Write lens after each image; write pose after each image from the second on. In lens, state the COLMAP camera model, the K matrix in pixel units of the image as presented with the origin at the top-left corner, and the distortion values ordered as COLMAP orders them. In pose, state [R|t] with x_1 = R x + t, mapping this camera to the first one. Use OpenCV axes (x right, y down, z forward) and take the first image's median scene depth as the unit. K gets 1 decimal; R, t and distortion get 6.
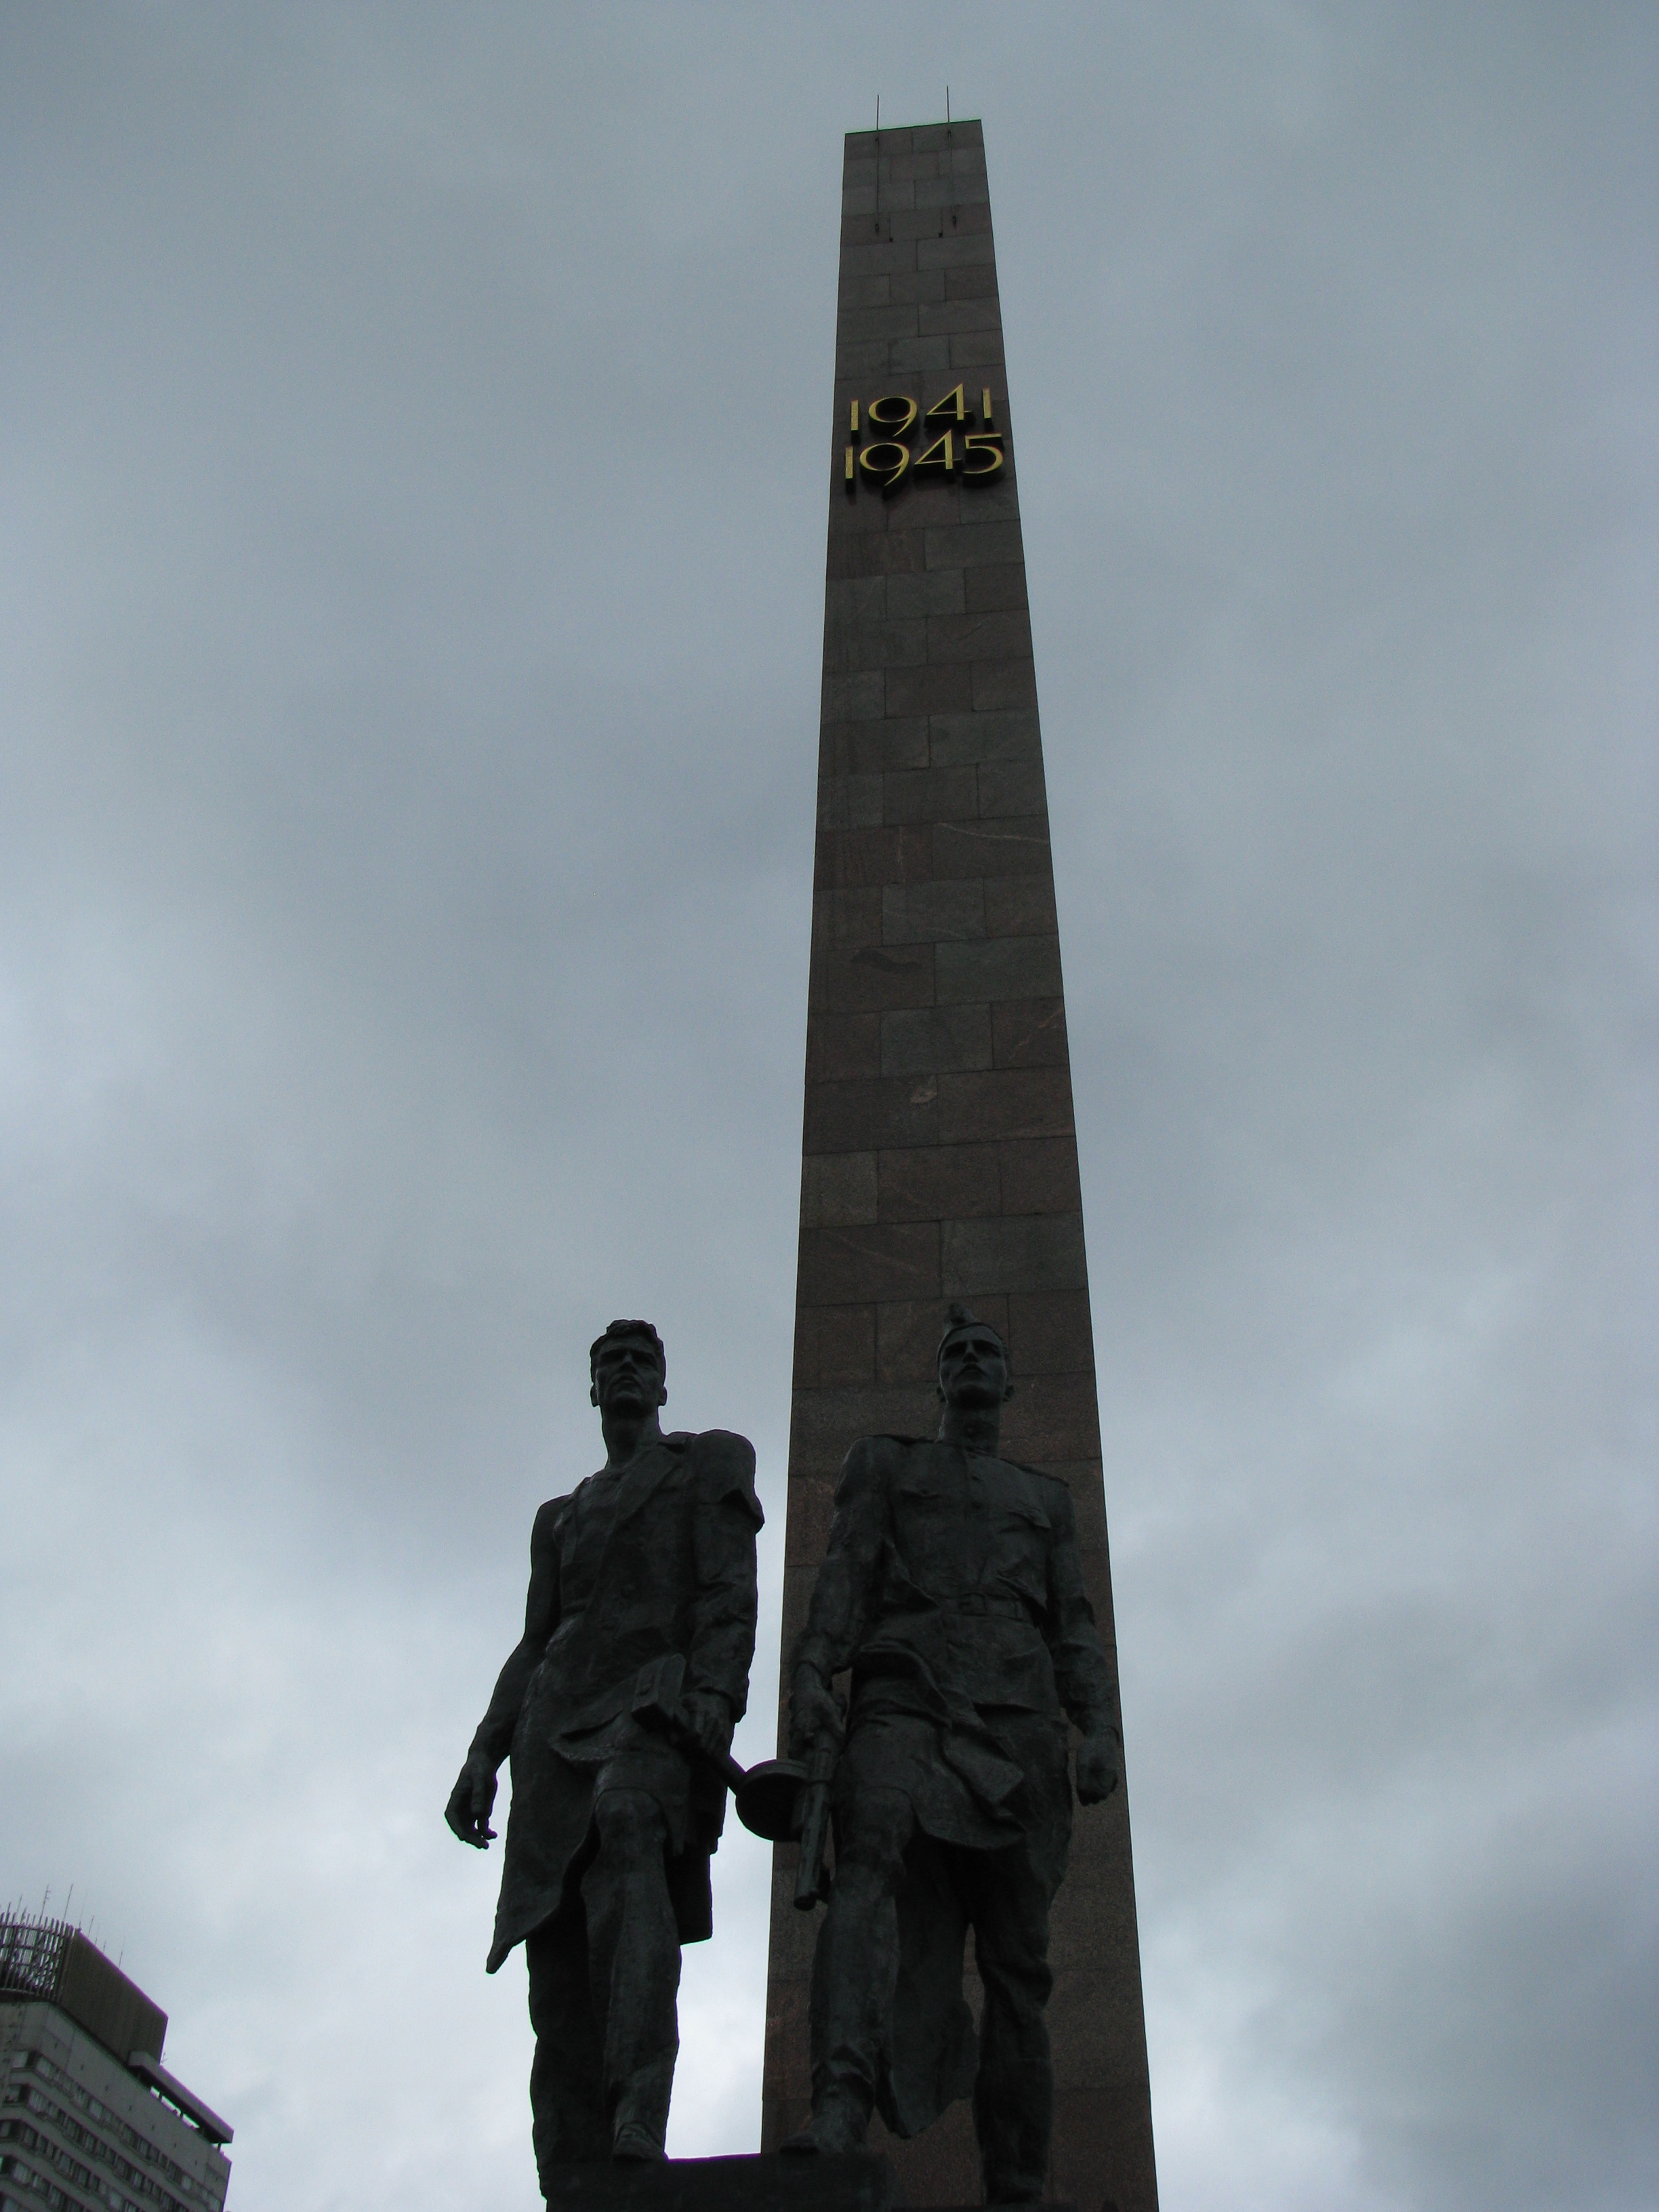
lens RADIAL K [[2350.0, 0, 837.4], [0, 2350.0, 1107.3], [0, 0, 1]] dist [-0.016497, 0.000000]
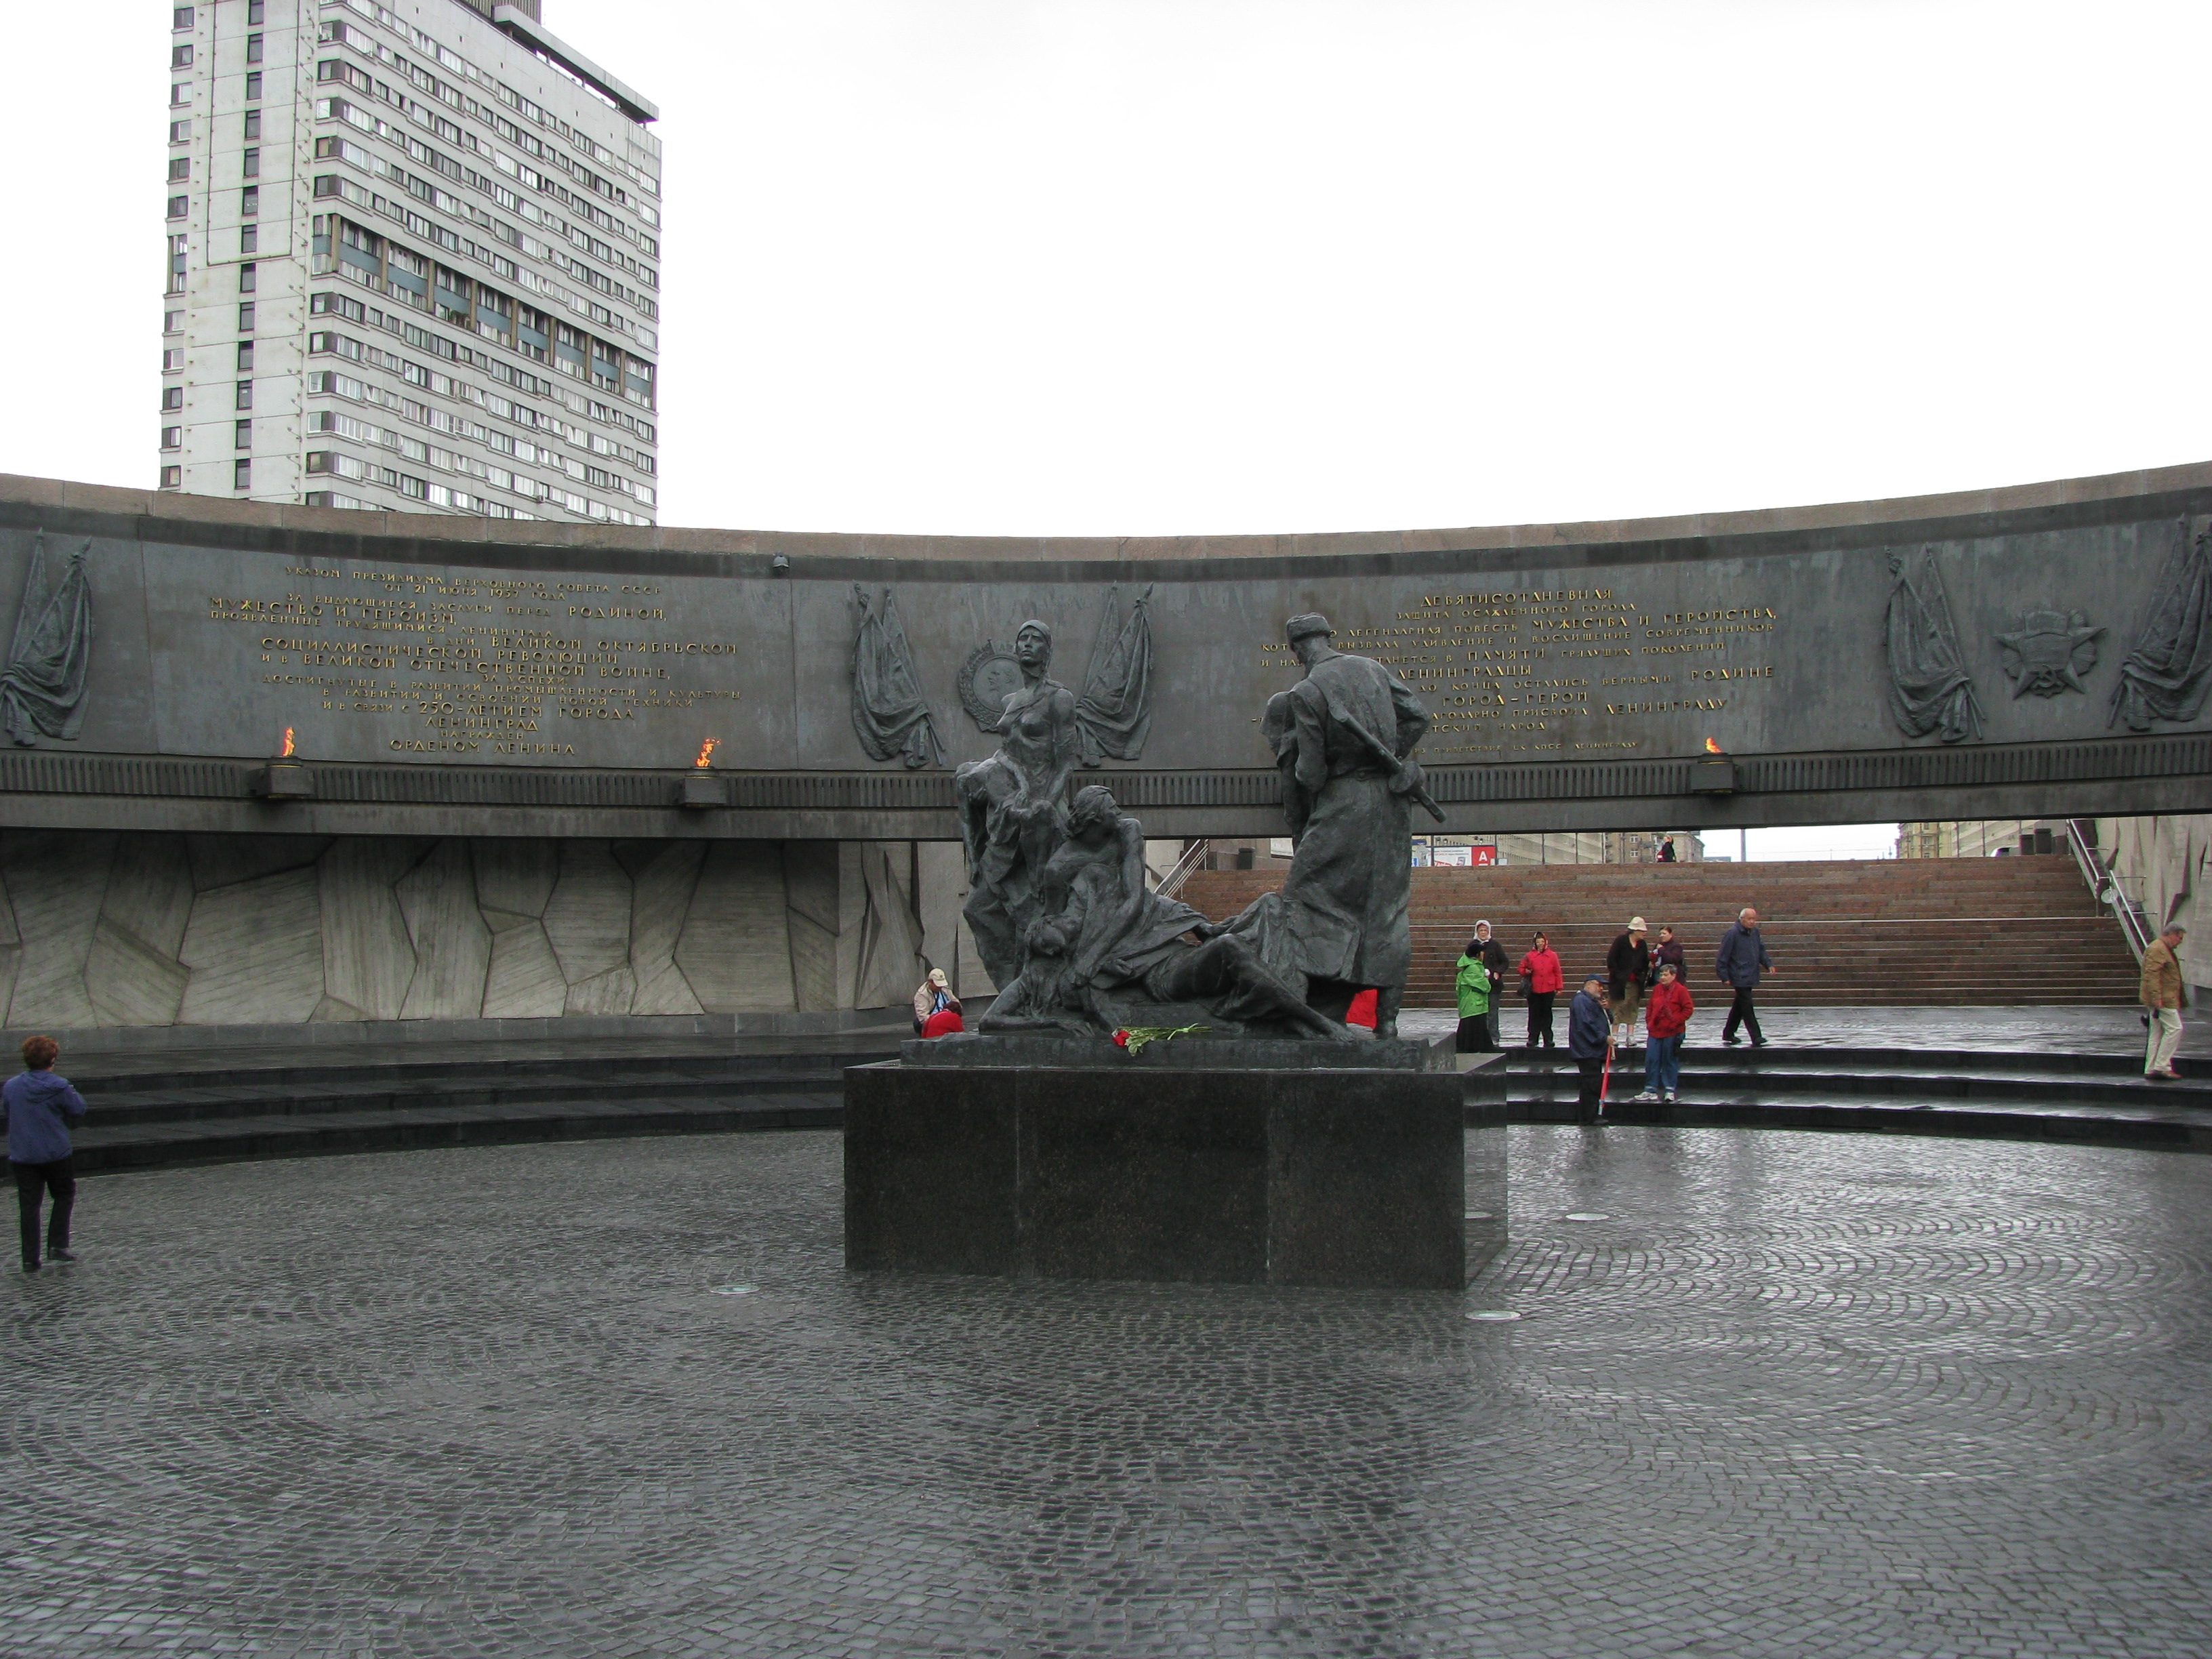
lens RADIAL K [[2350.0, 0, 1104.6], [0, 2350.0, 822.7], [0, 0, 1]] dist [-0.016497, 0.000000]
pose [[0.987128, -0.041564, -0.154437, 0.040064], [0.126141, 0.795975, 0.592041, 0.176454], [0.098321, -0.603901, 0.790972, 0.181070]]
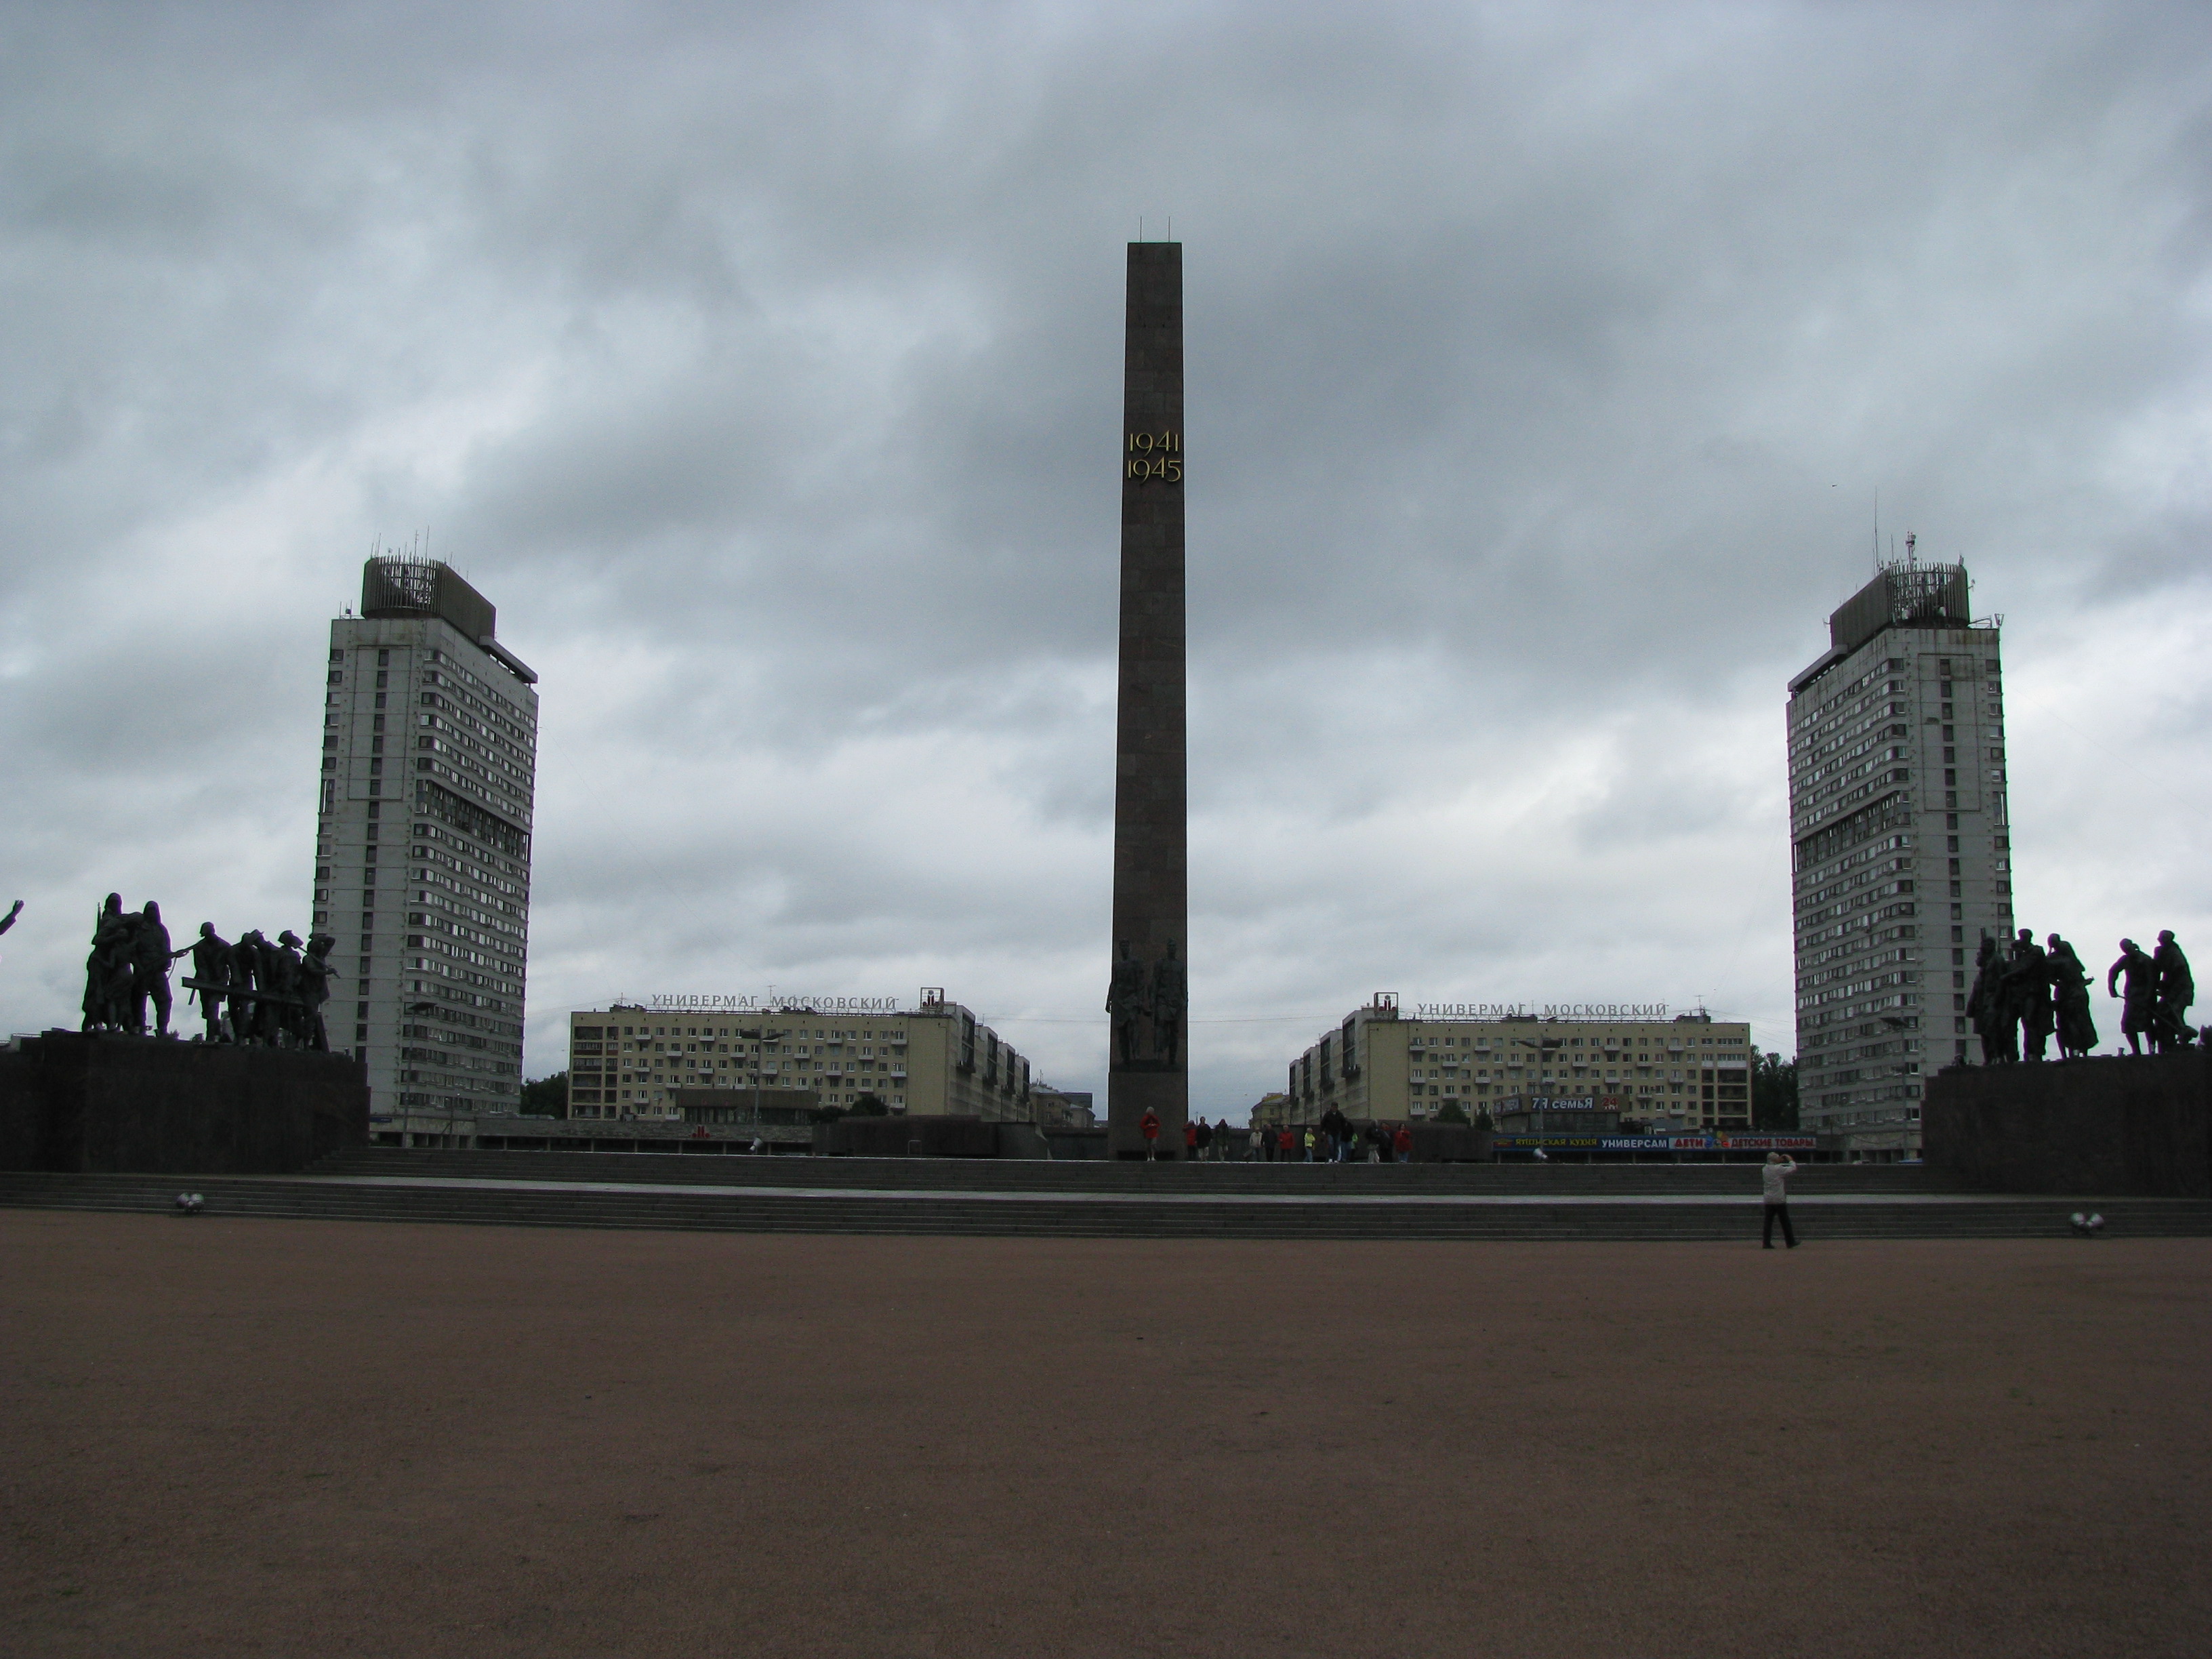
lens RADIAL K [[2350.0, 0, 1106.0], [0, 2350.0, 830.8], [0, 0, 1]] dist [-0.016497, 0.000000]
pose [[0.994422, 0.019602, 0.103638, -0.066880], [-0.070126, 0.856827, 0.510812, -0.287600], [-0.078787, -0.515231, 0.853422, -0.368818]]
